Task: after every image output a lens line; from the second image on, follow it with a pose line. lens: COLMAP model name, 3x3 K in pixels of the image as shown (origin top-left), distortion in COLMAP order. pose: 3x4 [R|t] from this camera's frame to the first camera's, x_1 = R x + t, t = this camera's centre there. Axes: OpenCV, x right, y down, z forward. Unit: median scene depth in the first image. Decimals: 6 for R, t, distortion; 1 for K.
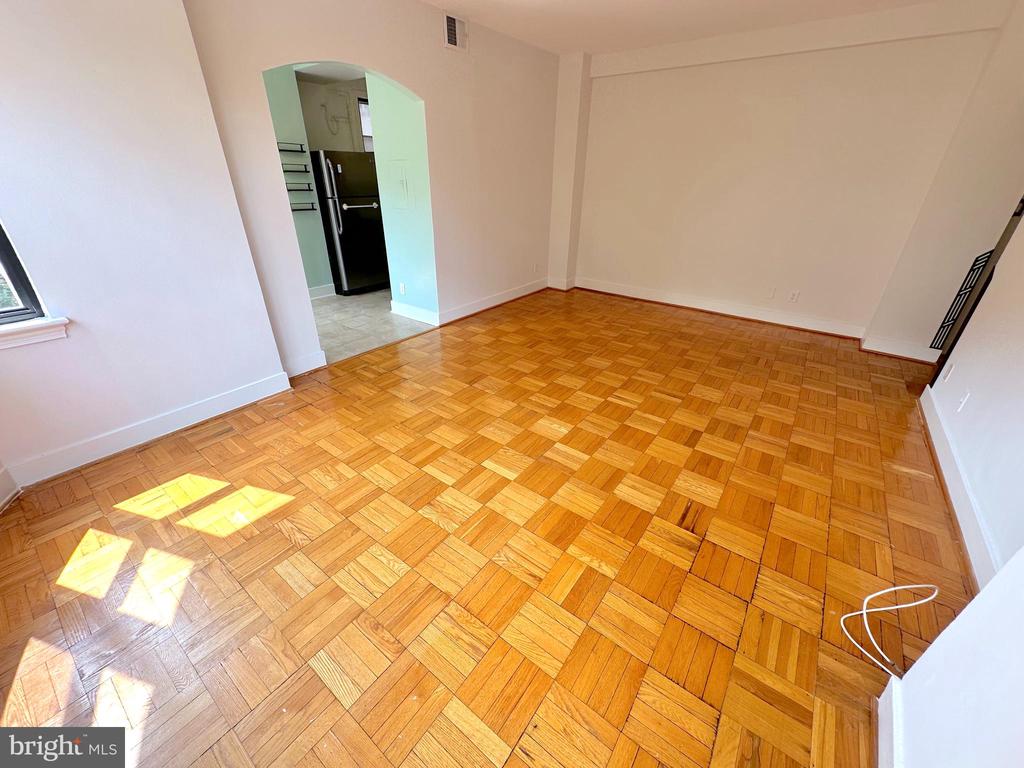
lens RADIAL K [[407.2, 0, 511.3], [0, 407.2, 383.5], [0, 0, 1]] dist [-0.003540, 0.000478]
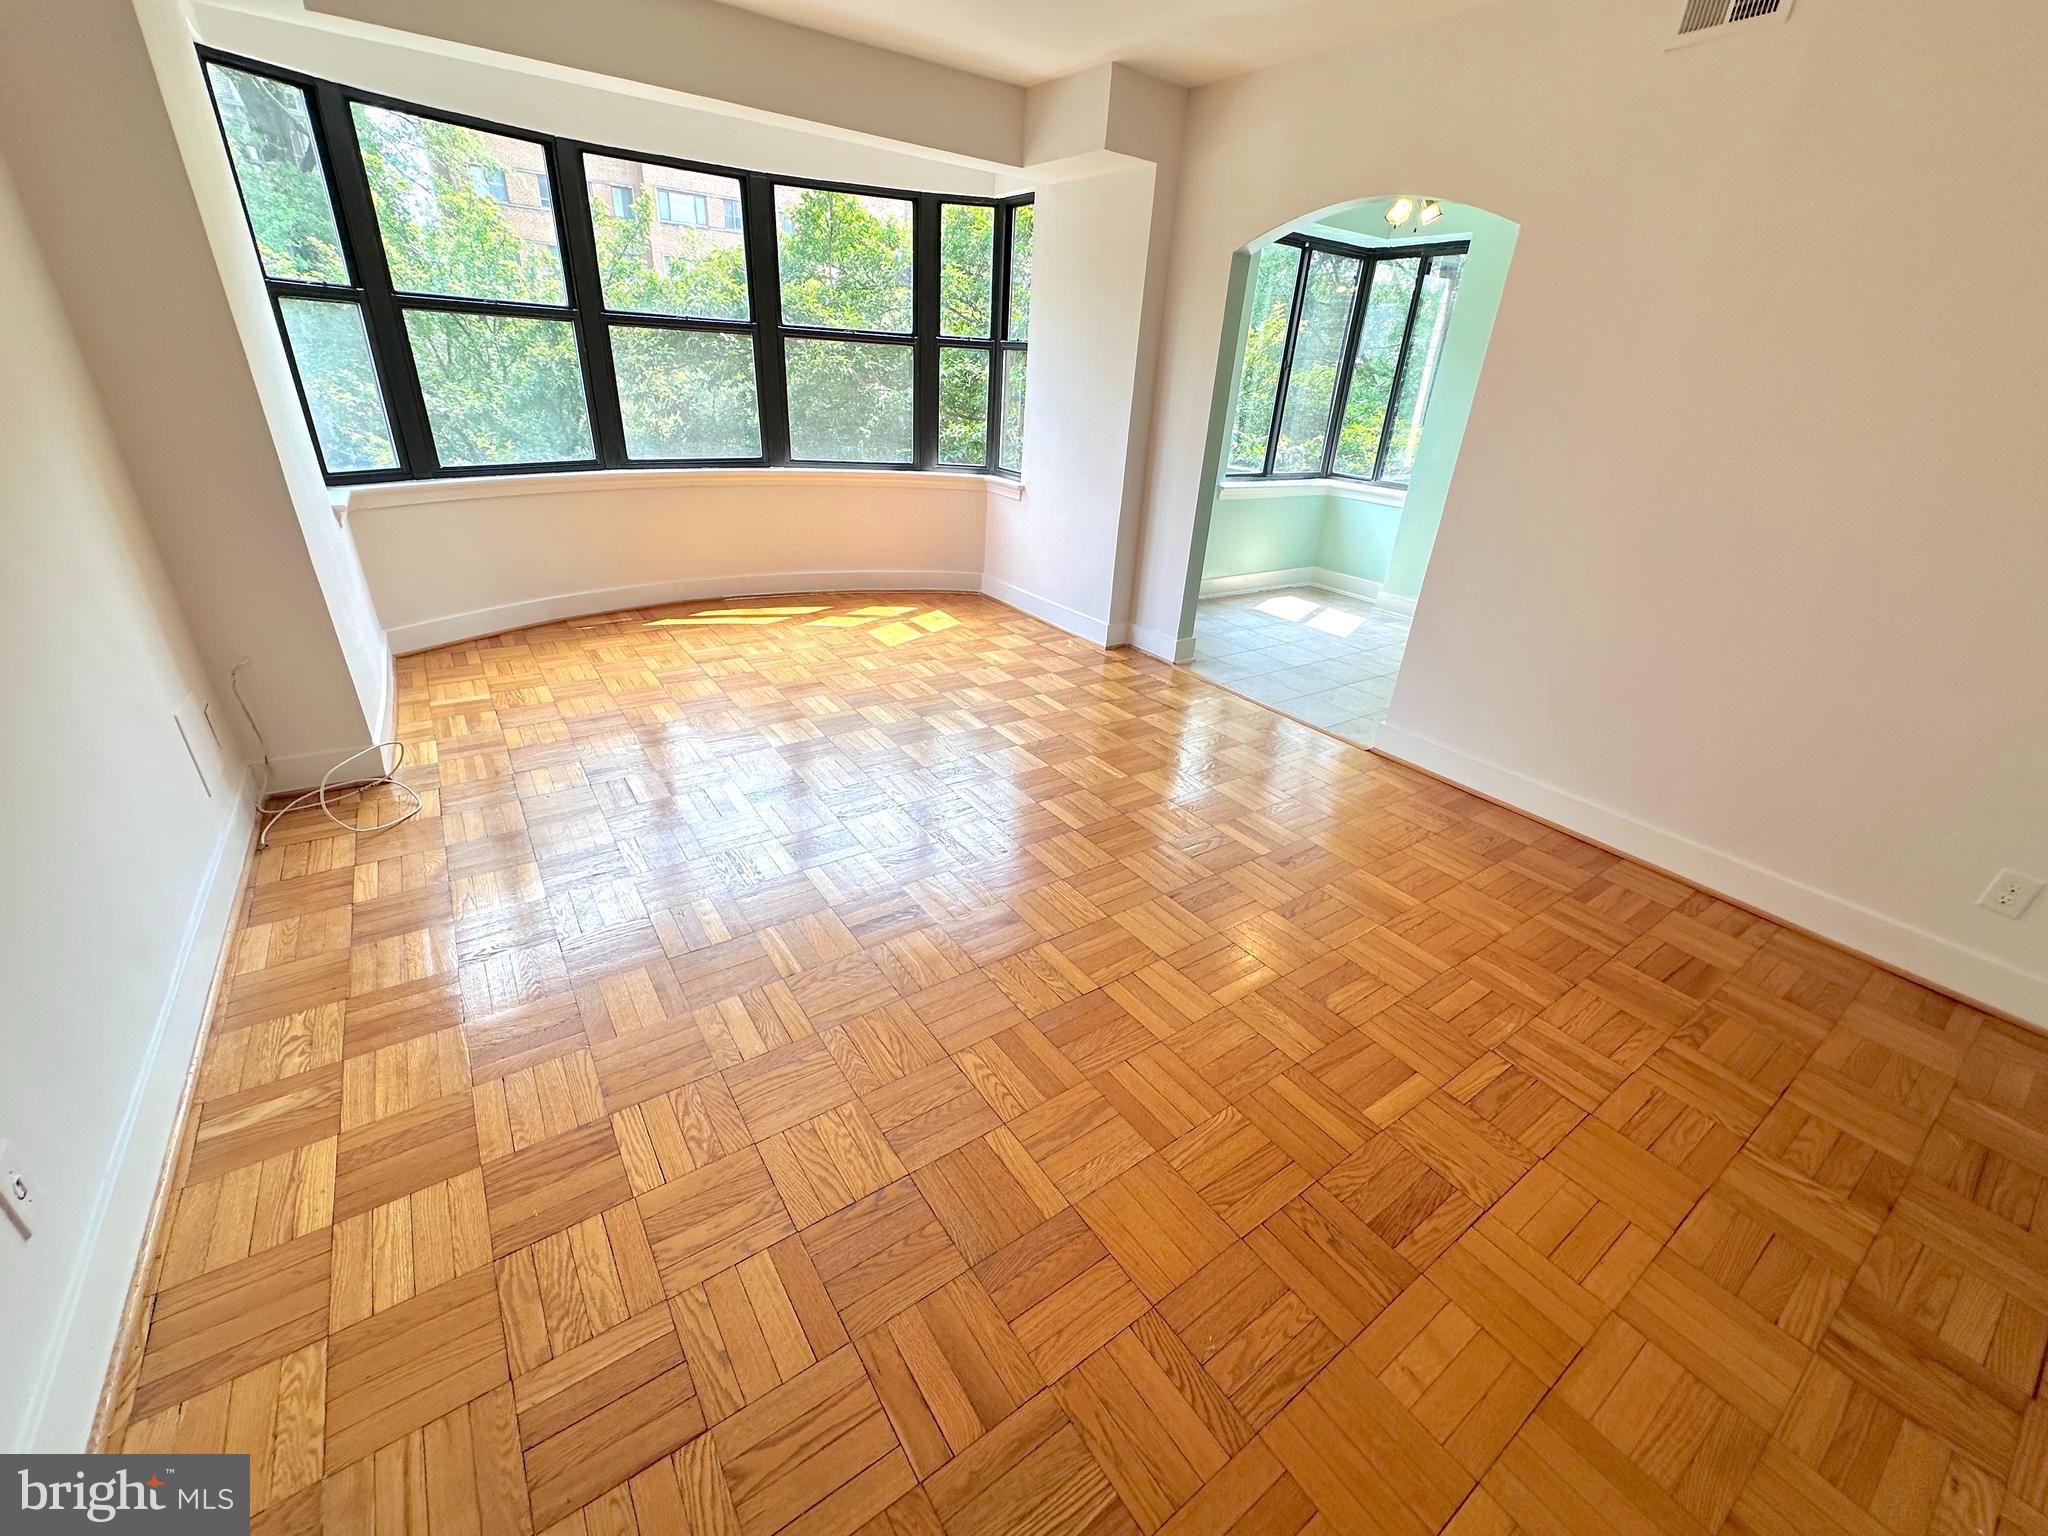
lens RADIAL K [[814.5, 0, 1022.6], [0, 814.5, 767.0], [0, 0, 1]] dist [-0.003540, 0.000478]
pose [[-0.319457, 0.385878, -0.865474, 1.029666], [-0.487821, 0.716043, 0.499313, -0.566166], [0.812391, 0.581705, -0.040505, 1.137259]]
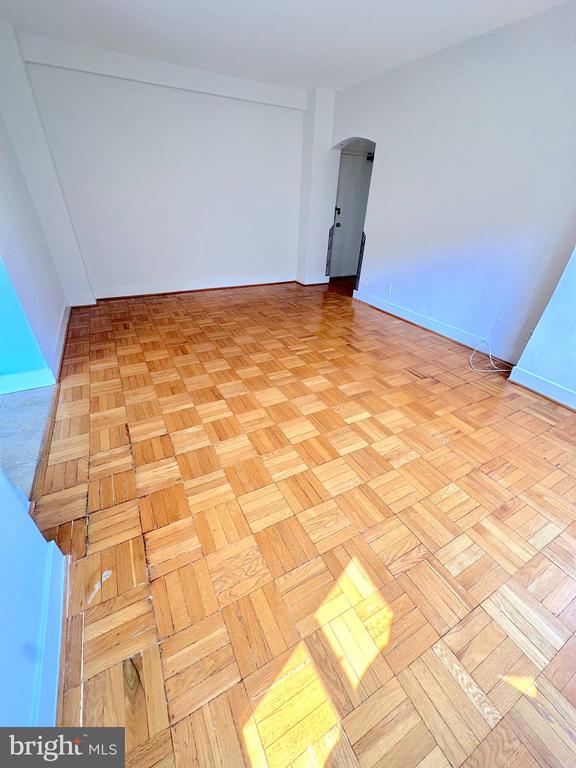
lens RADIAL K [[305.4, 0, 289.2], [0, 305.4, 384.4], [0, 0, 1]] dist [-0.003540, 0.000478]
pose [[0.420717, -0.474805, 0.773019, -0.664604], [0.392260, 0.863538, 0.316915, -0.225170], [-0.818004, 0.169893, 0.549551, 0.490744]]
